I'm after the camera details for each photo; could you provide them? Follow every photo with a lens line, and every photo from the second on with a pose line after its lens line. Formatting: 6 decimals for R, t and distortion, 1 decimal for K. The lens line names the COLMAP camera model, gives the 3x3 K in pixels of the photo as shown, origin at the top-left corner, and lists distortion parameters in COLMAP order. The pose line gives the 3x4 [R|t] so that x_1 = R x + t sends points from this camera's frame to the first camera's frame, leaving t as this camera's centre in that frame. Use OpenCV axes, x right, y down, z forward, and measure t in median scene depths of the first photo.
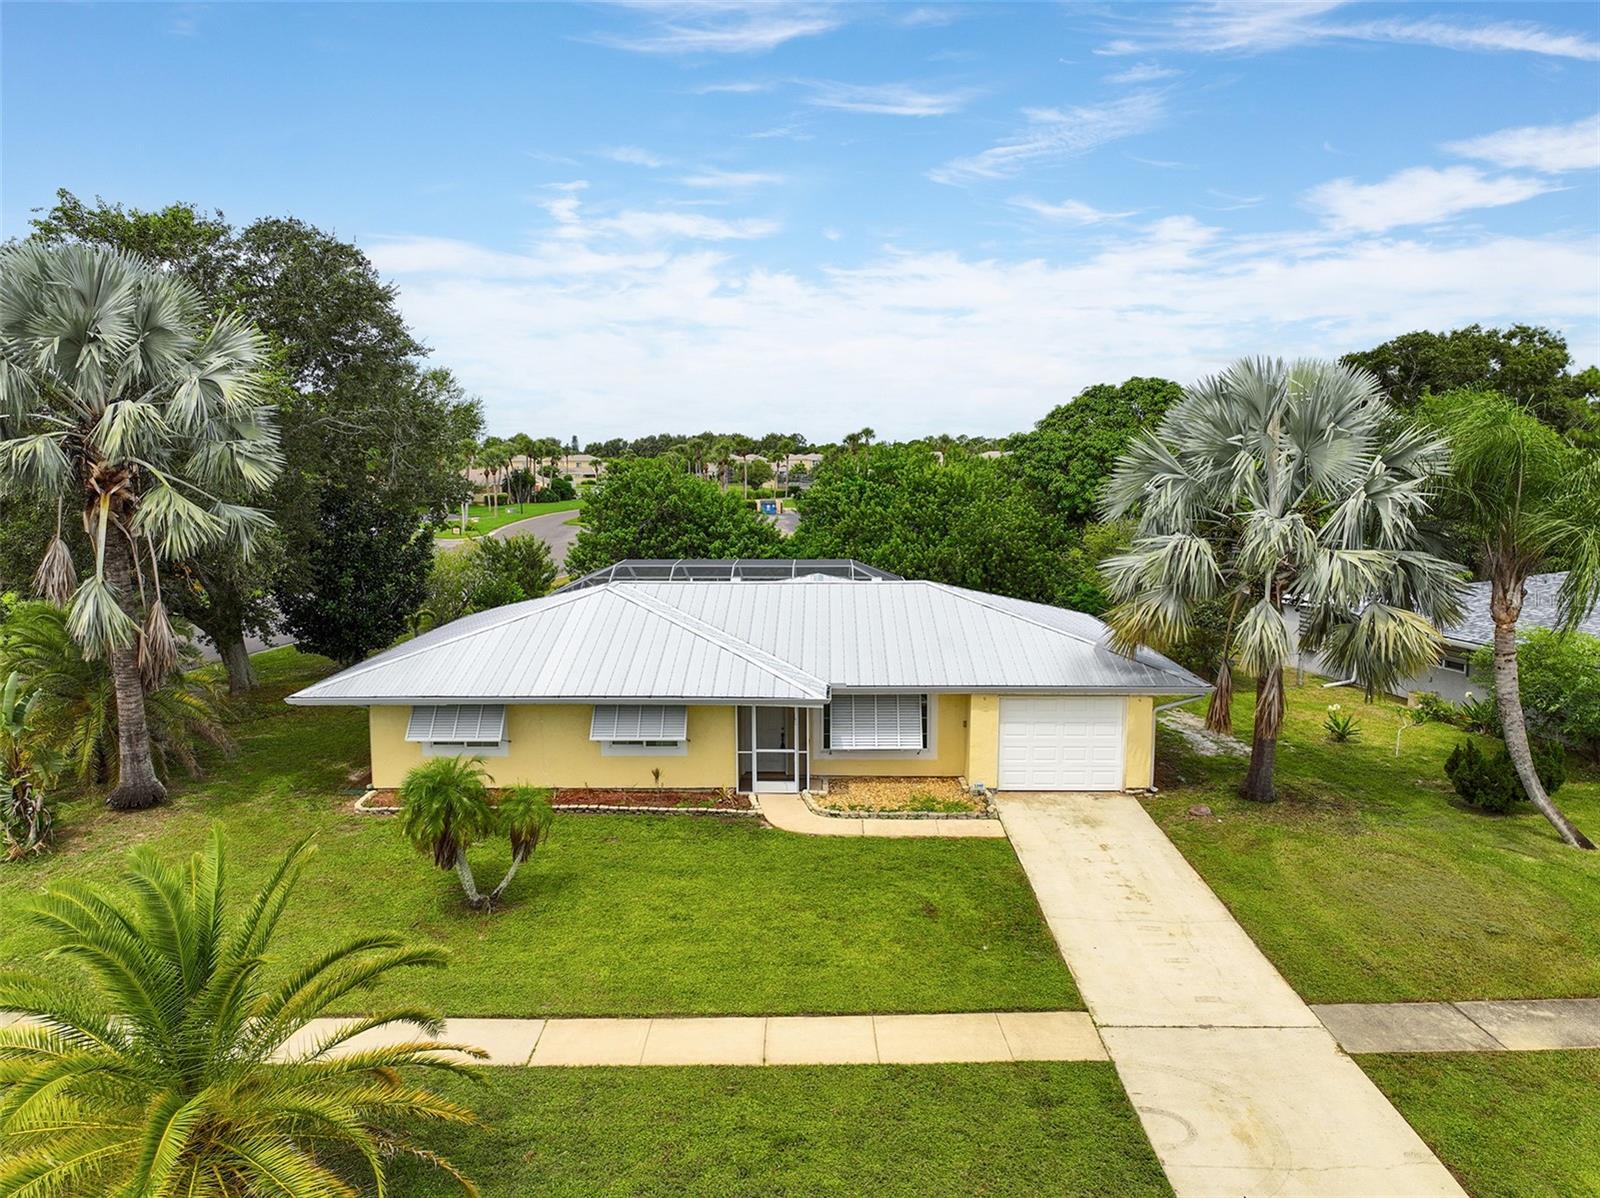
lens RADIAL K [[1125.2, 0, 802.0], [0, 1125.2, 595.3], [0, 0, 1]] dist [-0.001364, 0.018908]
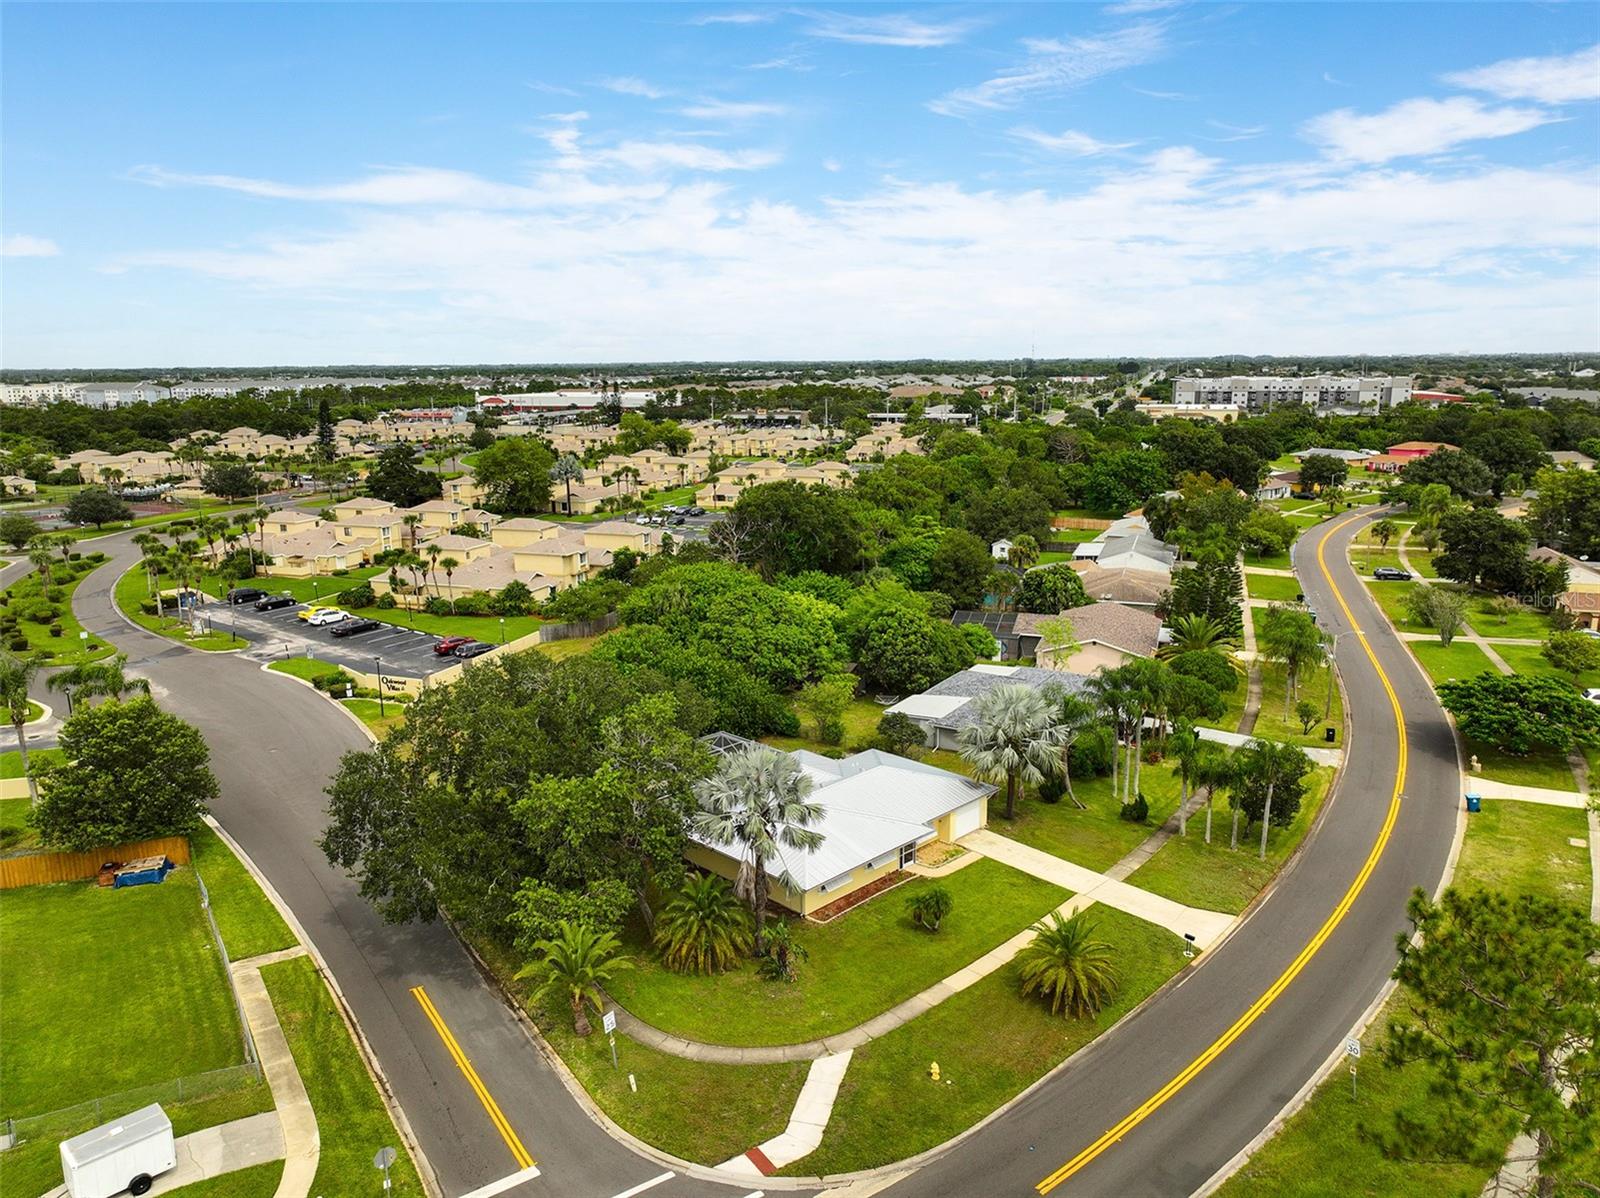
lens RADIAL K [[1125.2, 0, 802.0], [0, 1125.2, 595.3], [0, 0, 1]] dist [-0.001364, 0.018908]
pose [[0.694138, -0.150812, 0.703867, -2.181614], [0.096262, 0.988472, 0.116860, -0.884200], [-0.713376, -0.013361, 0.700654, -0.797201]]
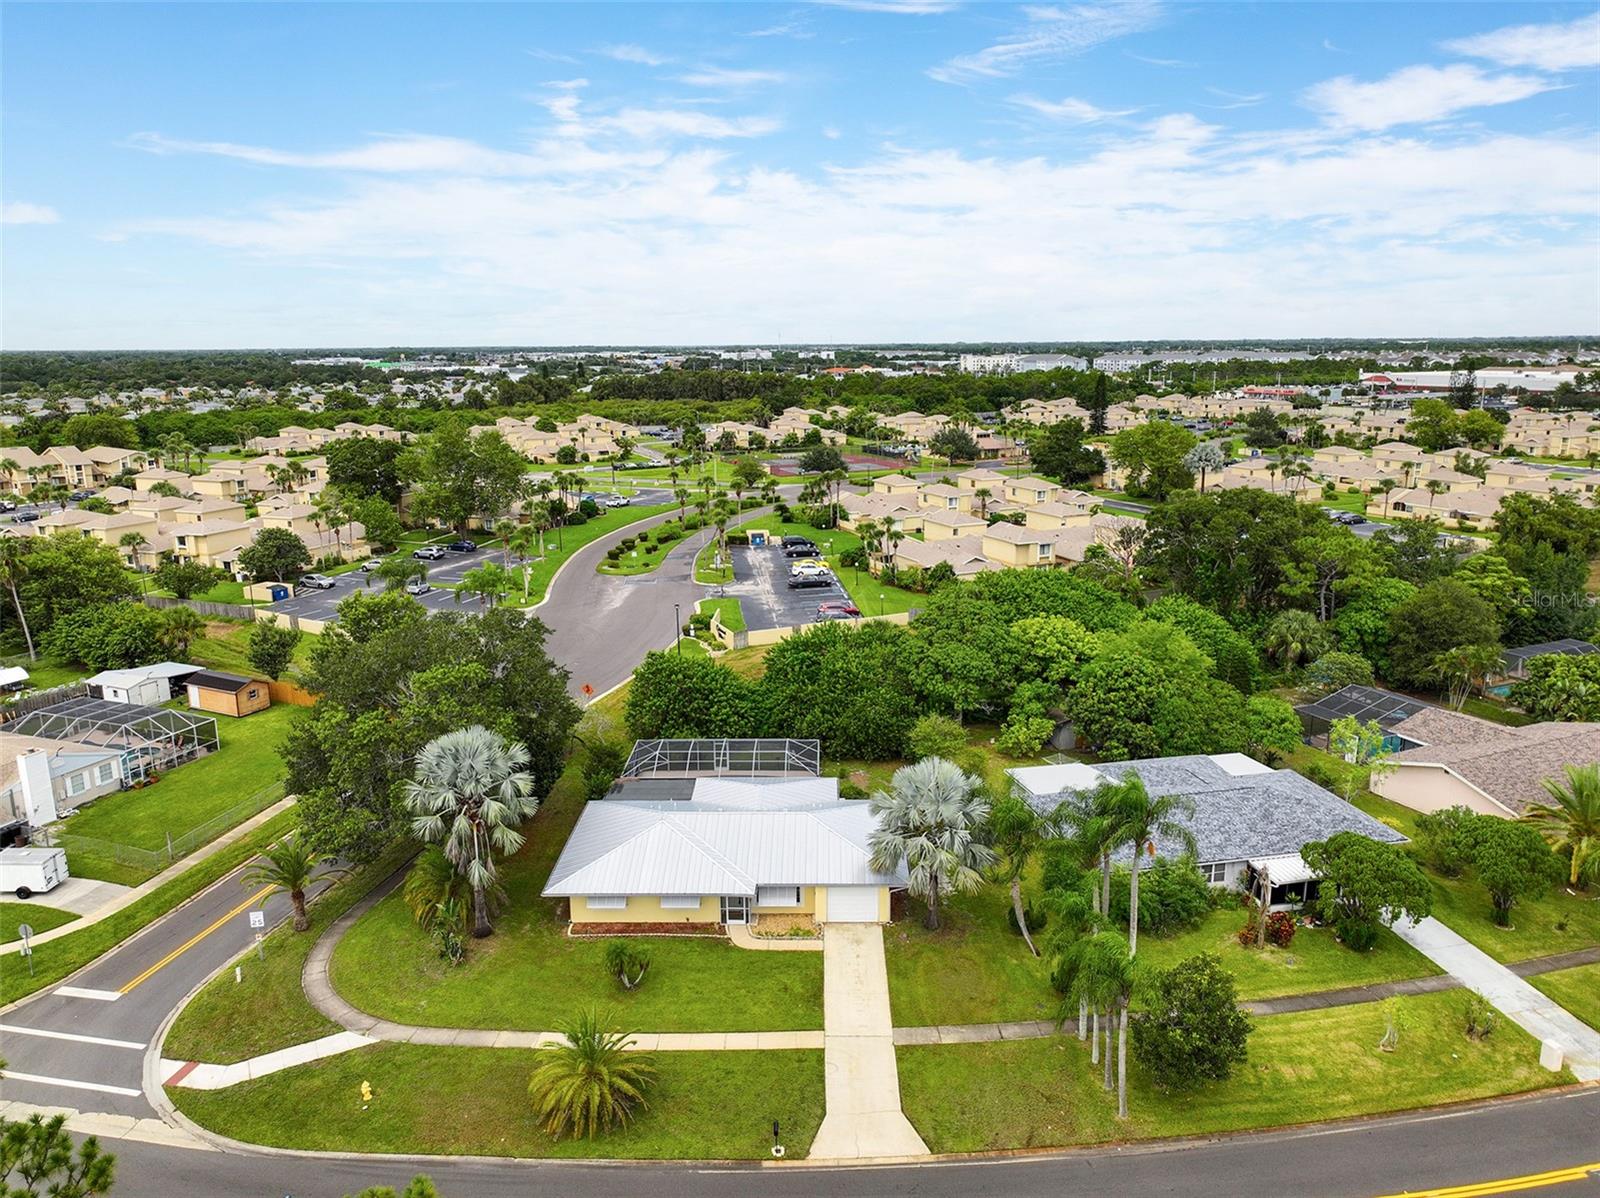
lens RADIAL K [[1125.2, 0, 802.0], [0, 1125.2, 595.3], [0, 0, 1]] dist [-0.001364, 0.018908]
pose [[0.999983, -0.004349, -0.003840, 0.139996], [0.004704, 0.995203, 0.097715, -0.820582], [0.003397, -0.097732, 0.995207, -1.447253]]
